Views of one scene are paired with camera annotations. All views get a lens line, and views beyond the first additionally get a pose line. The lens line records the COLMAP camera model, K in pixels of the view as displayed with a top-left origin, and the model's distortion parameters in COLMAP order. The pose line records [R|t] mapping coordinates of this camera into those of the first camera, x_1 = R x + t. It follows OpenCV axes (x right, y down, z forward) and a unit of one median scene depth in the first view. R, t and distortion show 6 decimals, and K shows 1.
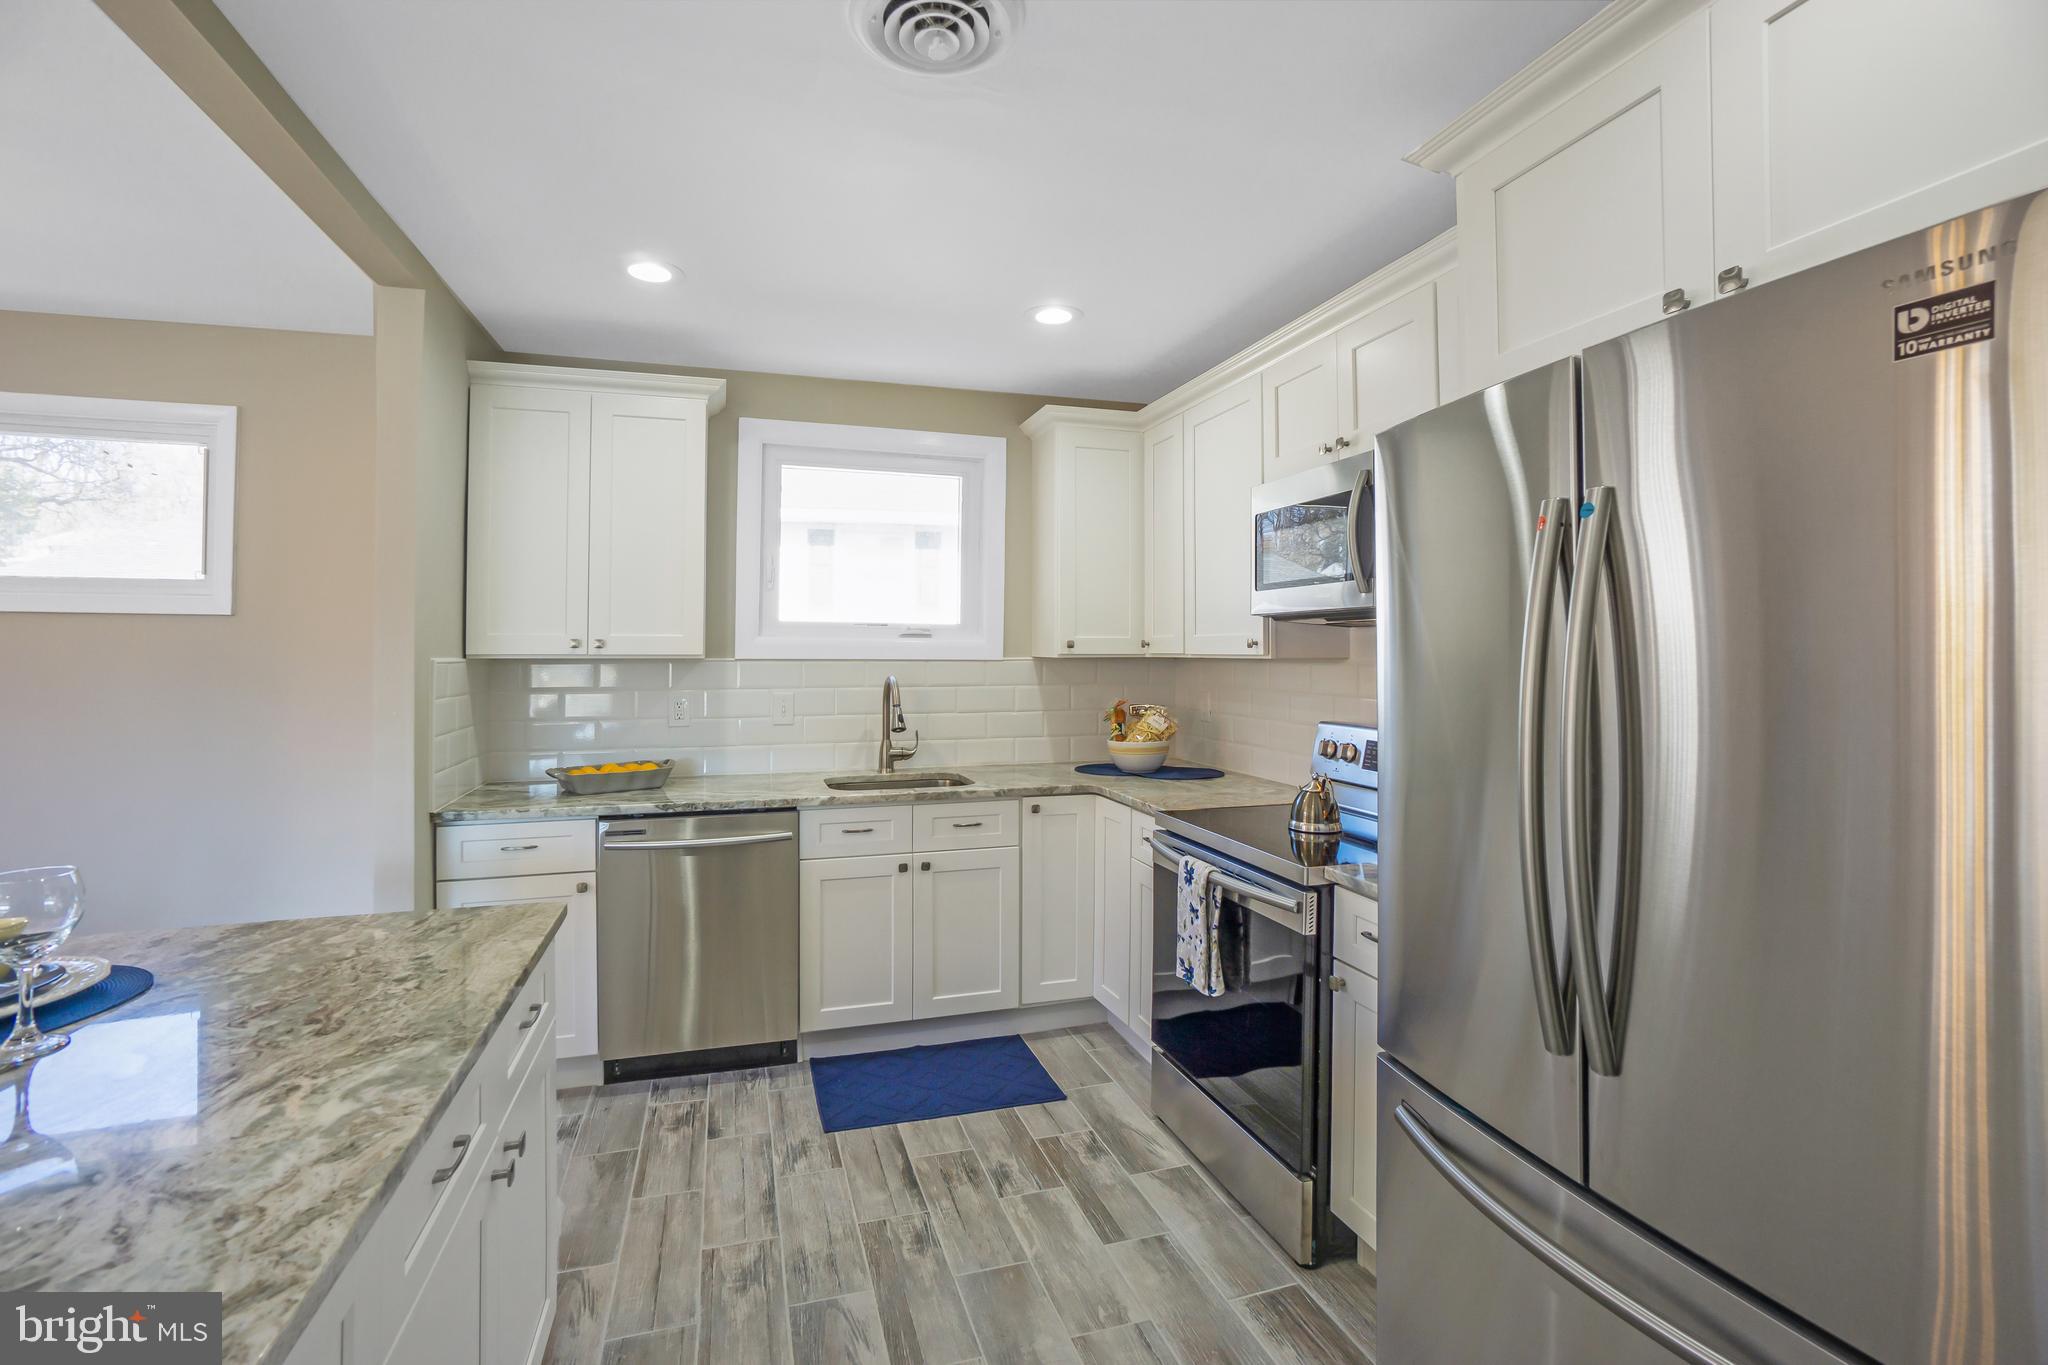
lens RADIAL K [[907.4, 0, 1018.0], [0, 907.4, 640.4], [0, 0, 1]] dist [-0.059973, 0.000191]
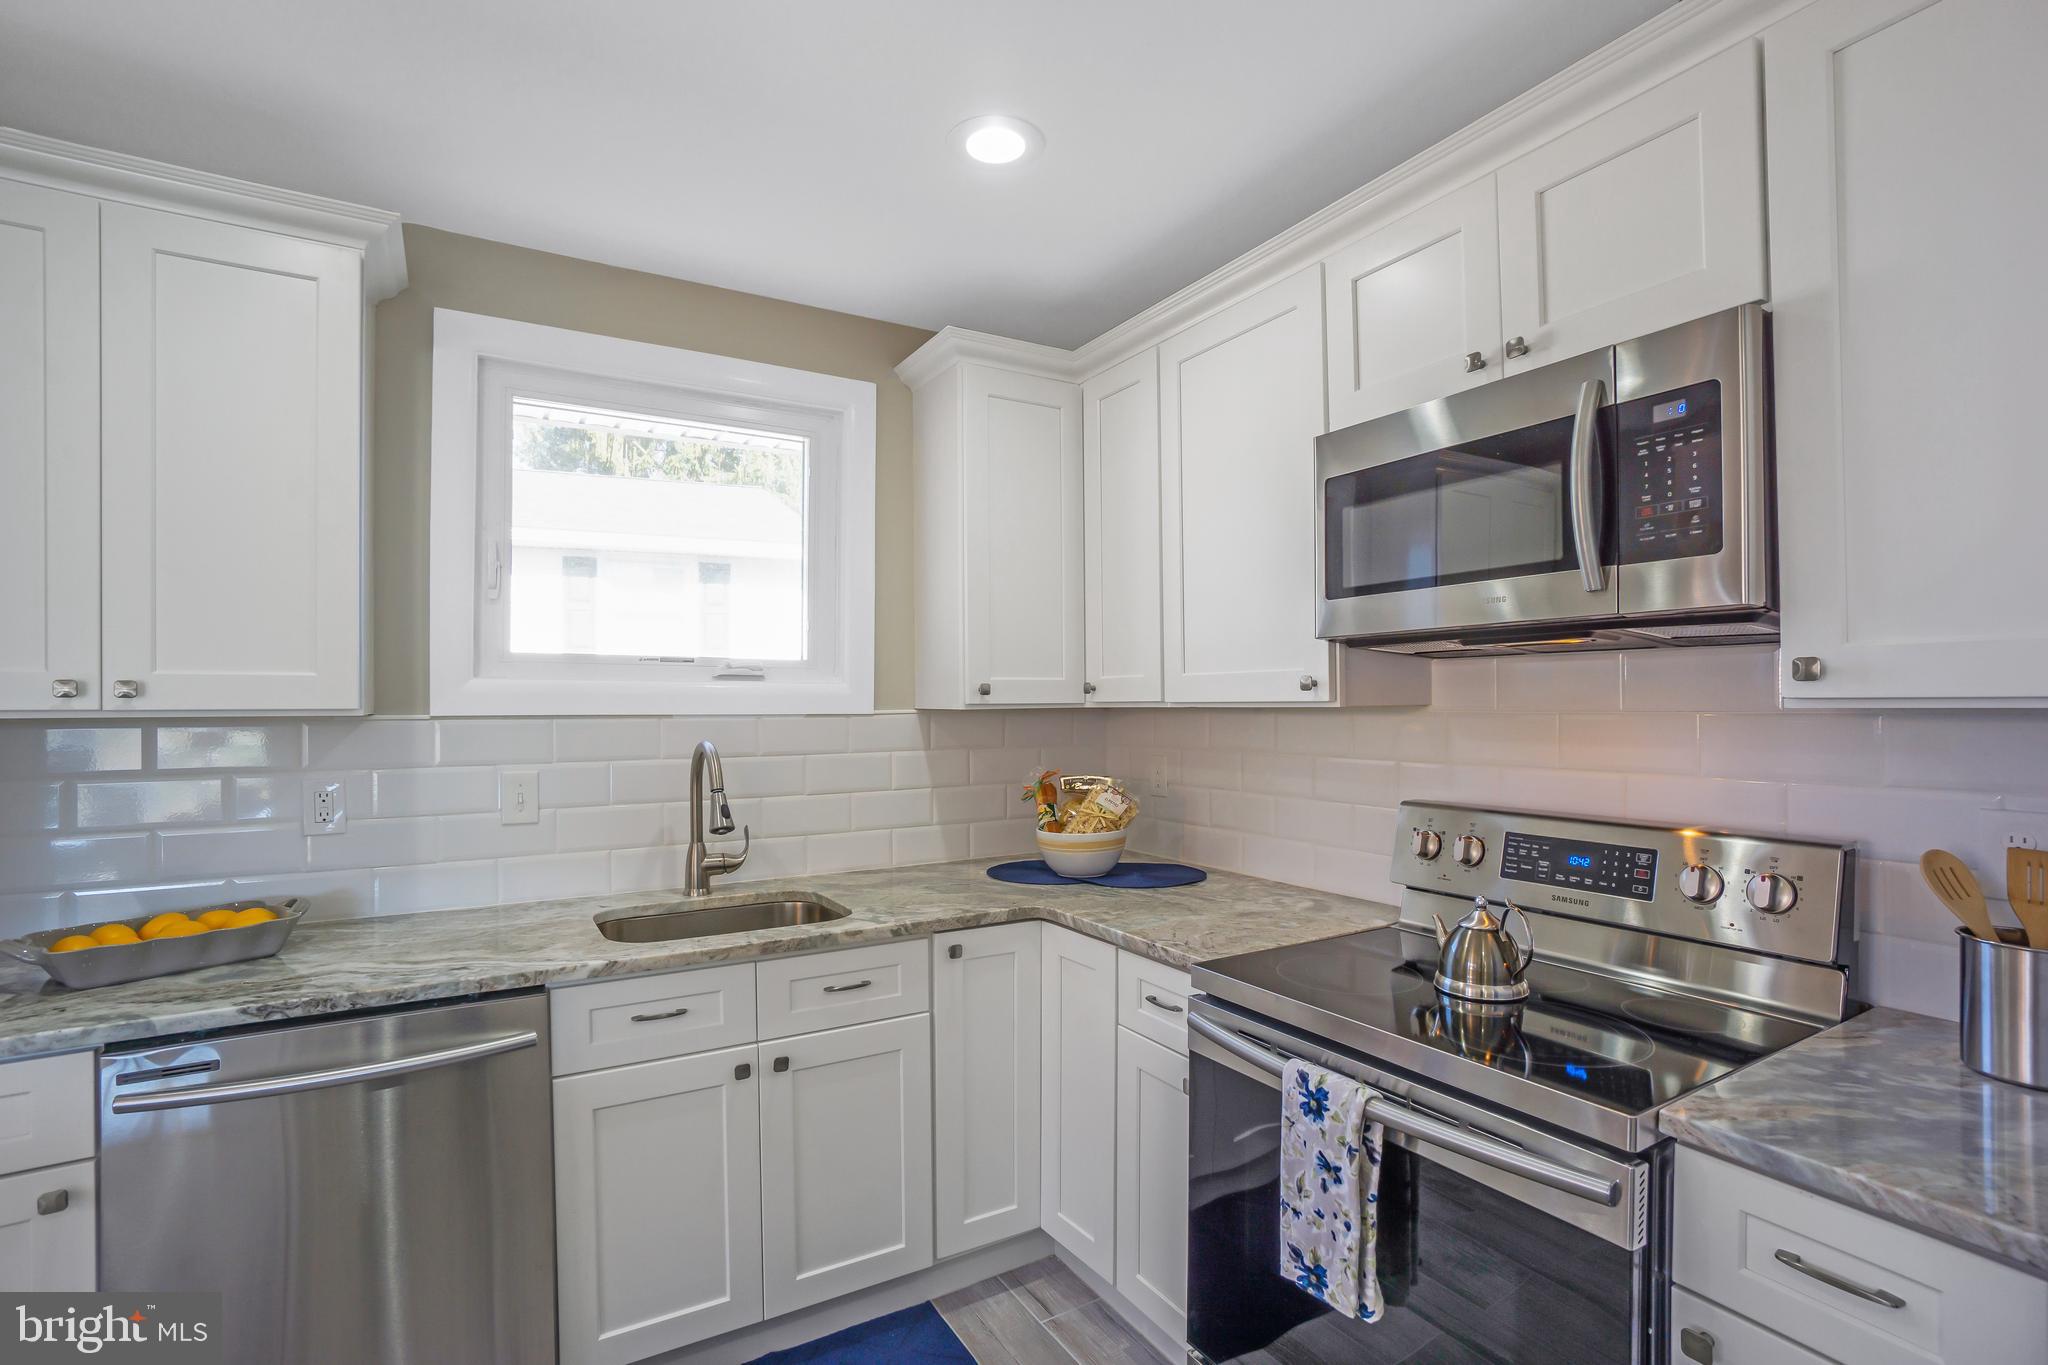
lens RADIAL K [[948.2, 0, 1013.1], [0, 948.2, 708.2], [0, 0, 1]] dist [-0.059306, 0.026753]
pose [[0.976027, -0.008030, 0.217499, -0.083837], [0.004456, 0.999847, 0.016920, 0.007612], [-0.217602, -0.015545, 0.975914, 0.365190]]
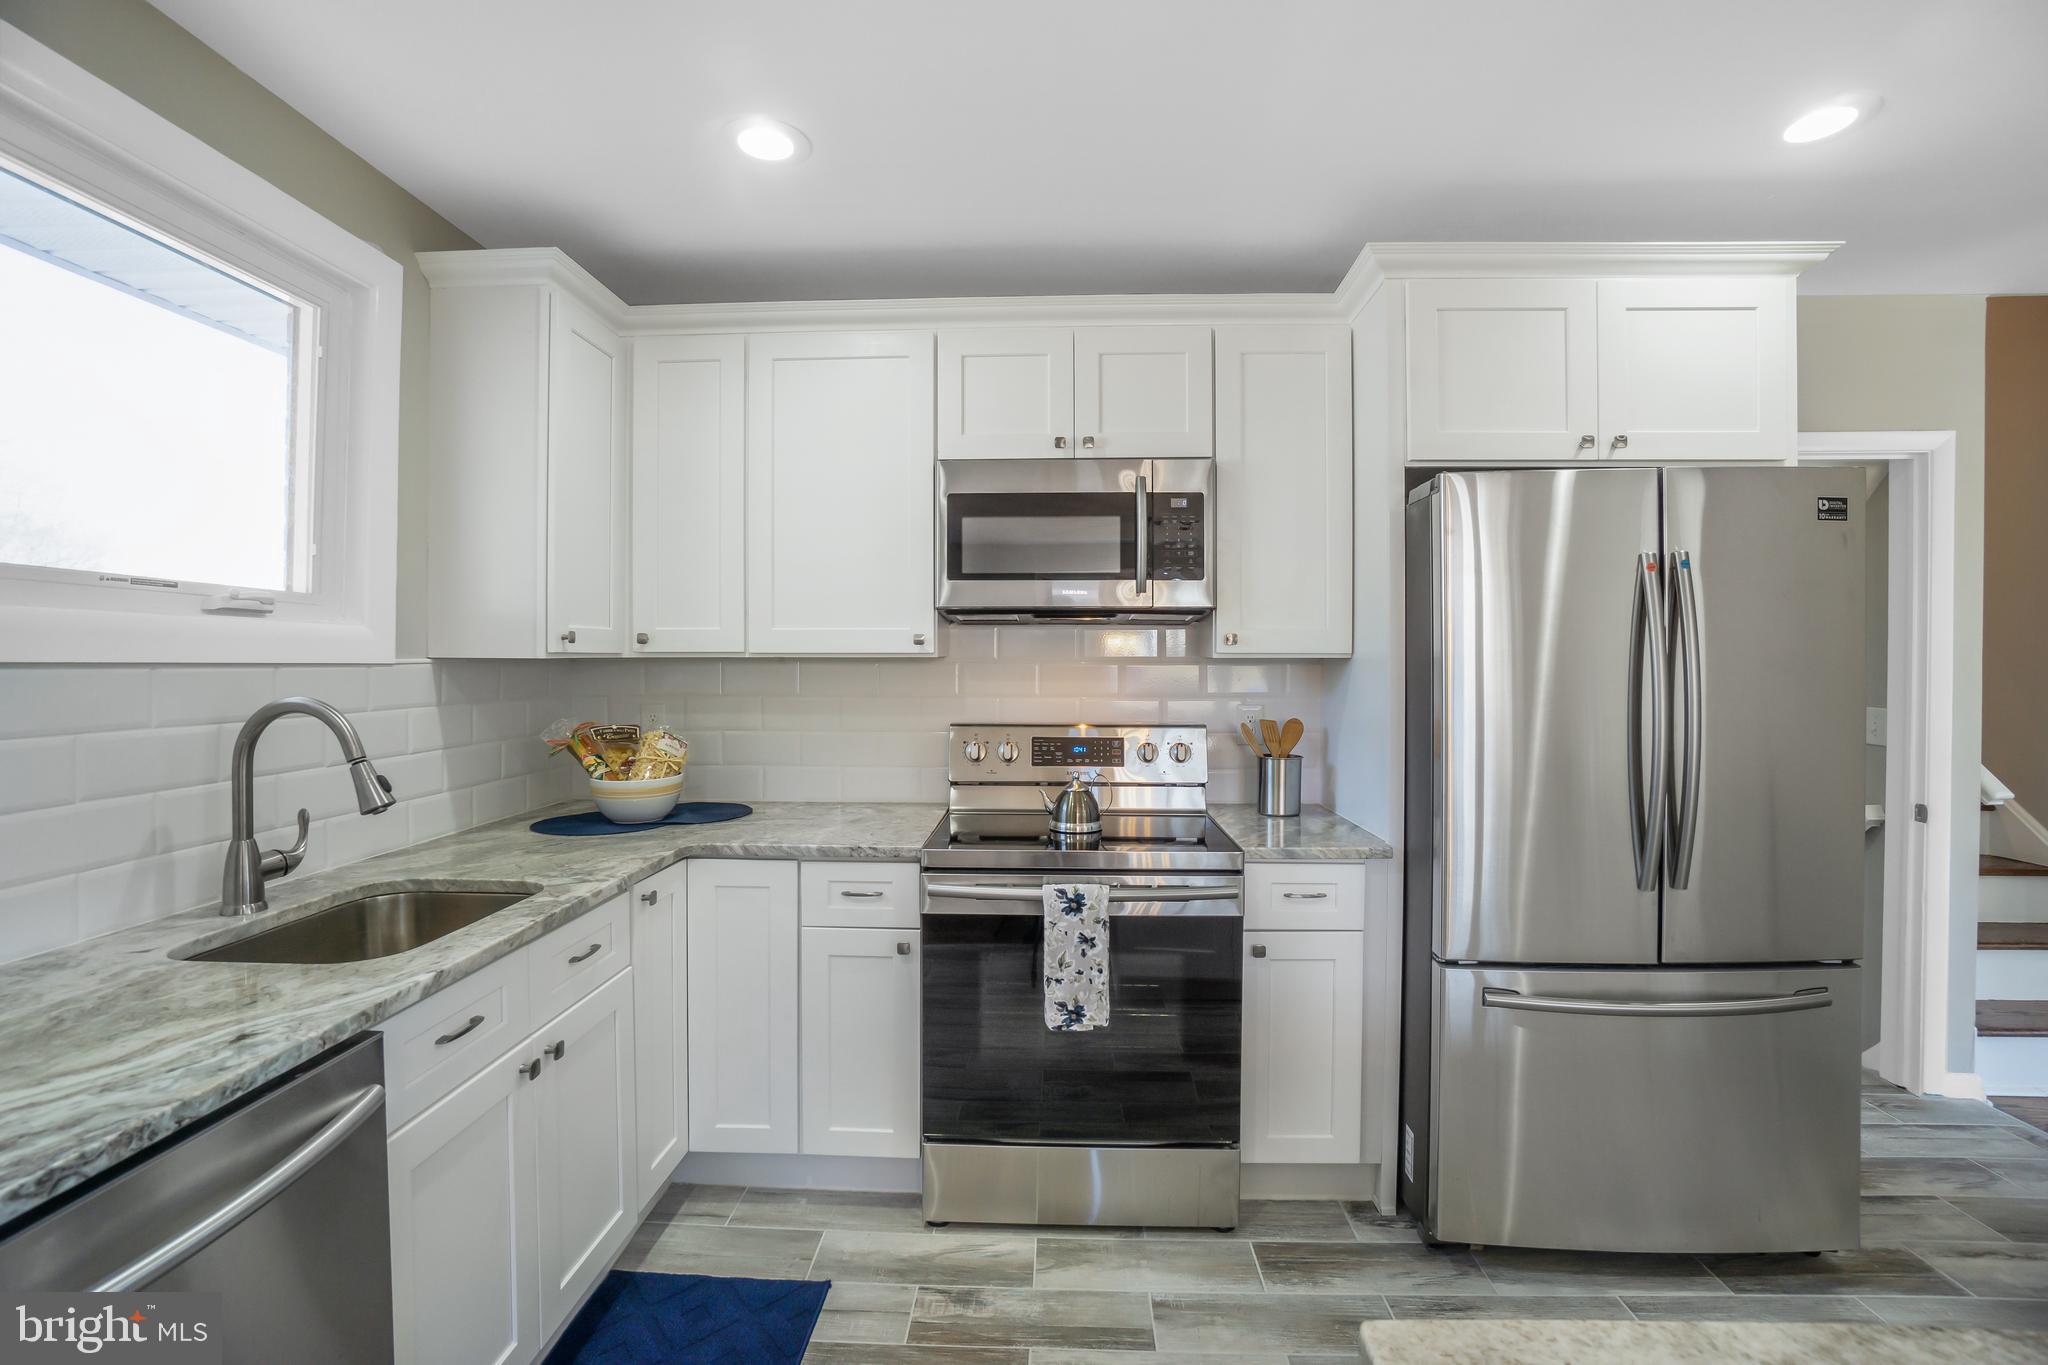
lens RADIAL K [[915.4, 0, 1028.5], [0, 915.4, 665.5], [0, 0, 1]] dist [-0.068714, 0.023020]
pose [[0.338754, -0.006554, 0.940852, -0.490346], [-0.011953, 0.999865, 0.011269, 0.015439], [-0.940799, -0.015064, 0.338630, 0.559366]]
